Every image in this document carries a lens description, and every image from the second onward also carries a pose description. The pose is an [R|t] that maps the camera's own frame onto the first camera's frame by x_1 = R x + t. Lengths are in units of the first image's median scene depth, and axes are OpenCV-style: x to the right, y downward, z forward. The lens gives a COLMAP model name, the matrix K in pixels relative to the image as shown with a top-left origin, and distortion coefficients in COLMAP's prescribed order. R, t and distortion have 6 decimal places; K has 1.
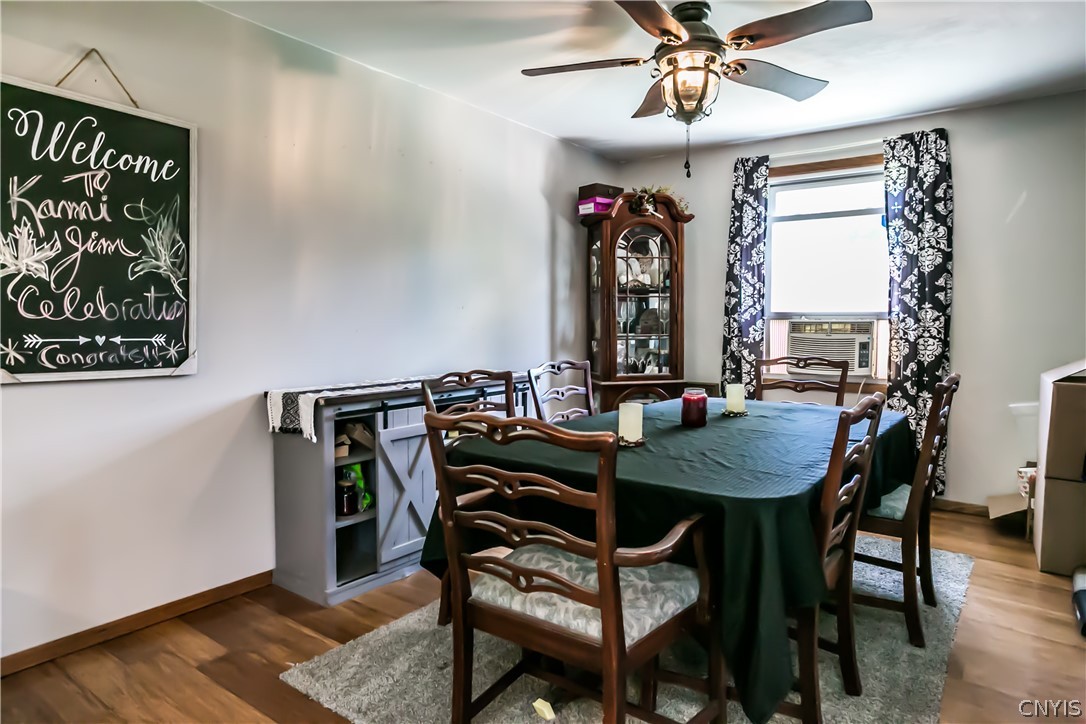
lens RADIAL K [[647.3, 0, 543.0], [0, 647.3, 362.0], [0, 0, 1]] dist [0.003632, 0.002923]
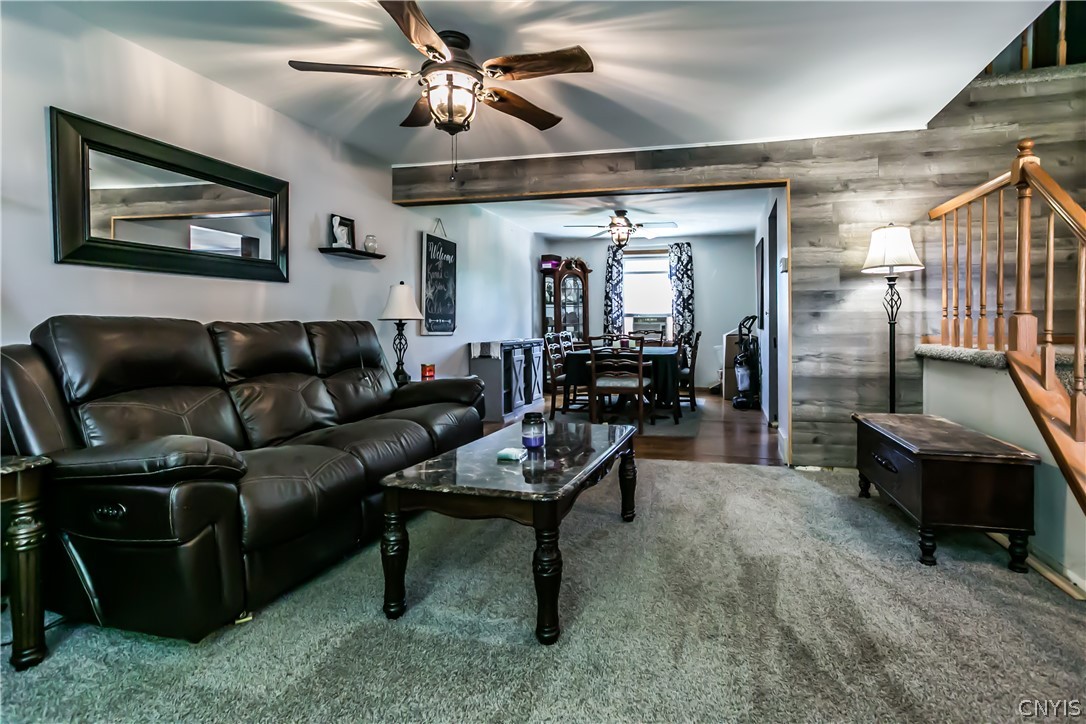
lens RADIAL K [[541.5, 0, 550.3], [0, 541.5, 353.5], [0, 0, 1]] dist [-0.045016, 0.030906]
pose [[0.943736, -0.023134, 0.329889, -0.581724], [0.027503, 0.999585, -0.008583, 0.080542], [-0.329553, 0.017173, 0.943981, -0.780769]]
